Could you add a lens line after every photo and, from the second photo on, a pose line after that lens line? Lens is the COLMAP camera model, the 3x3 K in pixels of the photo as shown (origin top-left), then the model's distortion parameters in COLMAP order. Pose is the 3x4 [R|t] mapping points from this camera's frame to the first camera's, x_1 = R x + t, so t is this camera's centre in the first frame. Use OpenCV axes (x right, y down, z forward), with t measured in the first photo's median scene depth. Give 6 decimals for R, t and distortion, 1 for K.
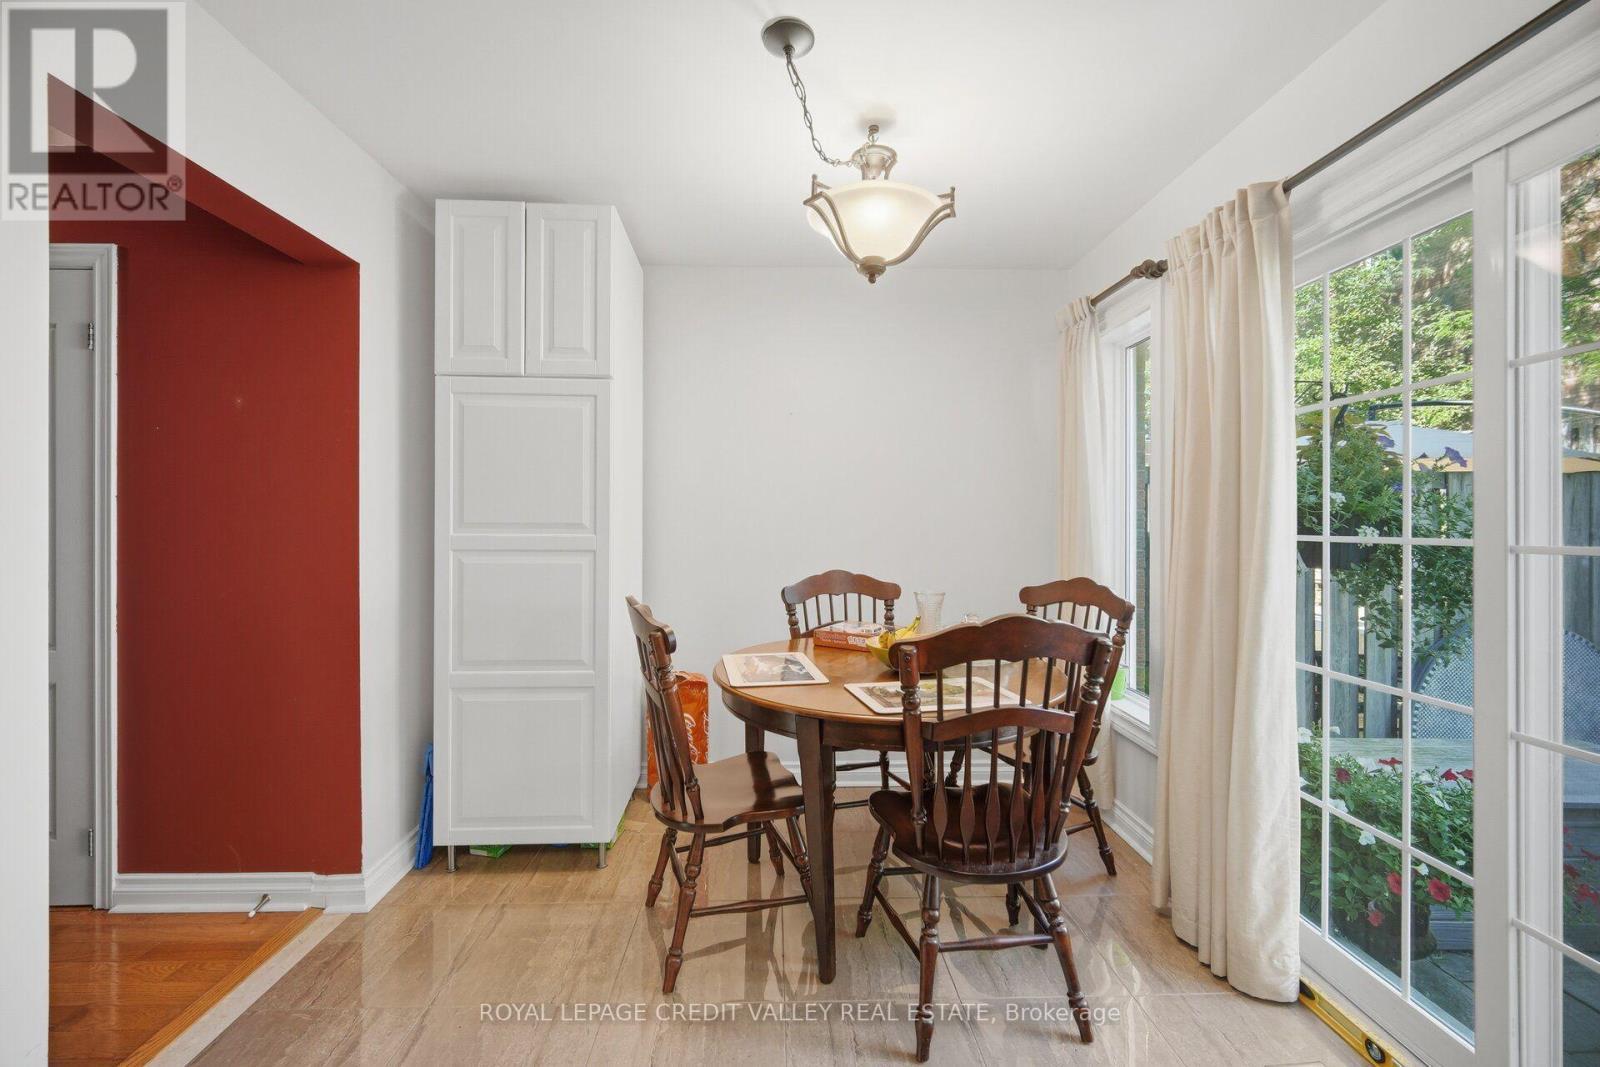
lens RADIAL K [[645.9, 0, 785.5], [0, 645.9, 523.9], [0, 0, 1]] dist [0.002792, -0.000423]
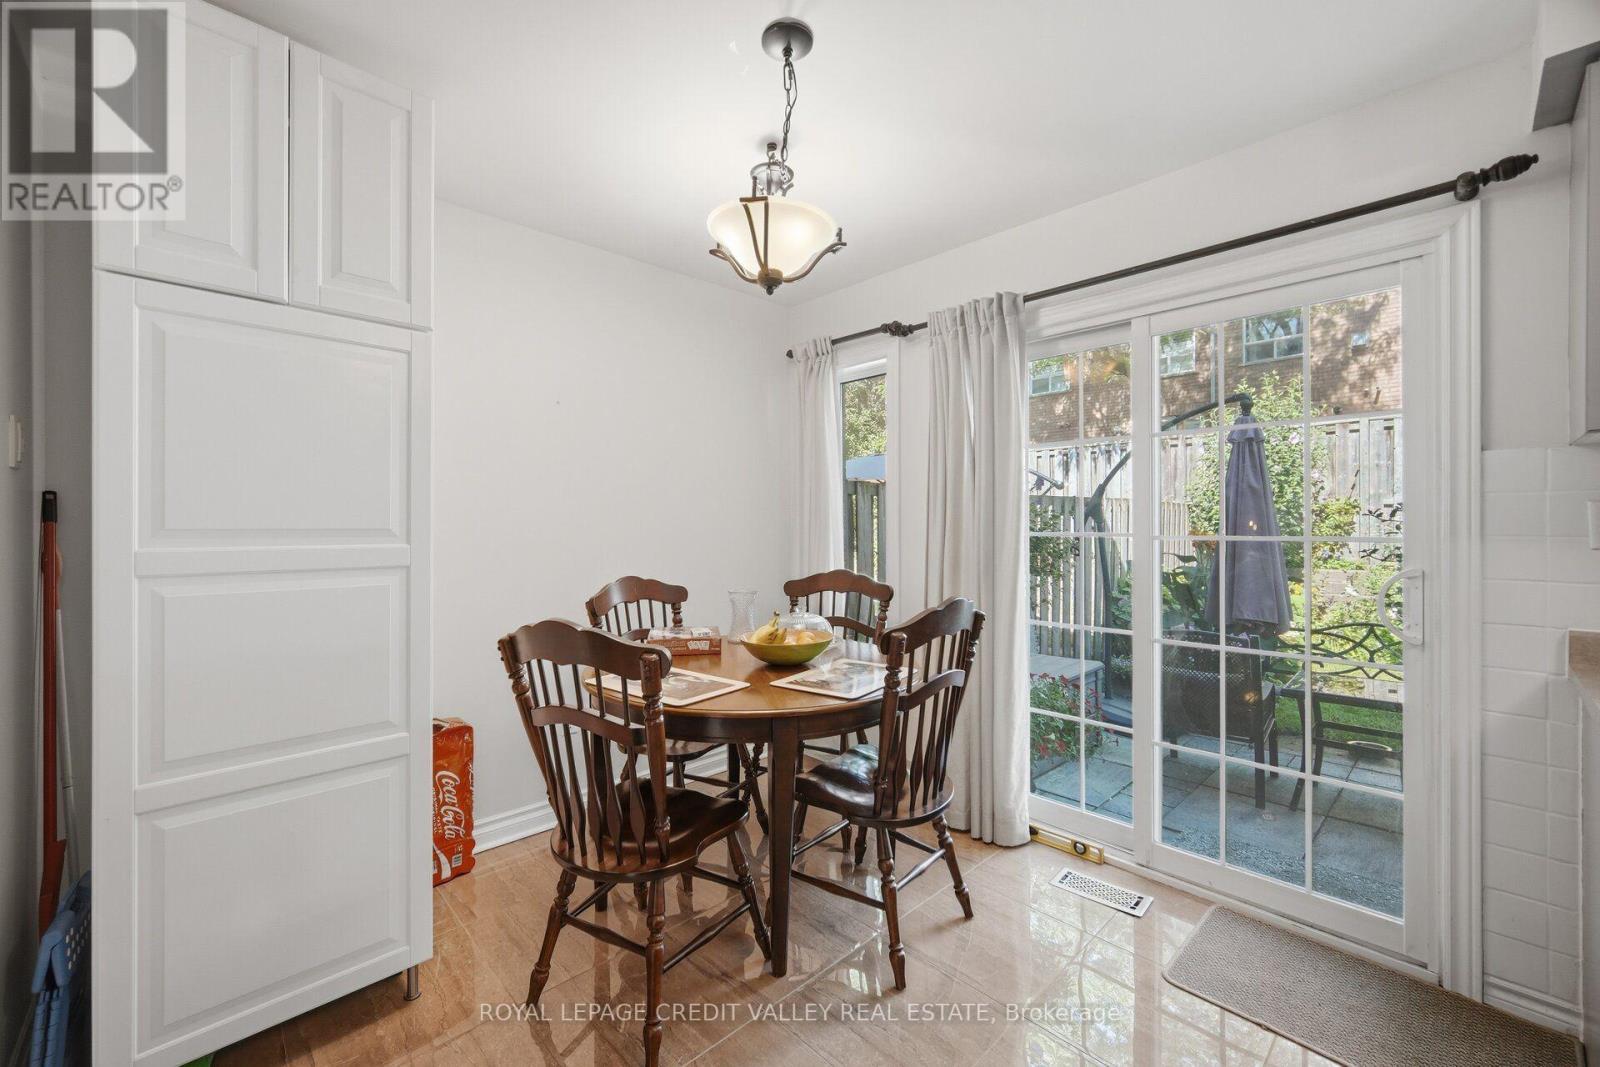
lens RADIAL K [[645.9, 0, 791.9], [0, 645.9, 529.9], [0, 0, 1]] dist [0.002792, -0.000423]
pose [[0.752232, -0.009839, 0.658825, -0.455829], [0.006667, 0.999951, 0.007321, -0.001810], [-0.658864, -0.001114, 0.752261, 0.170178]]
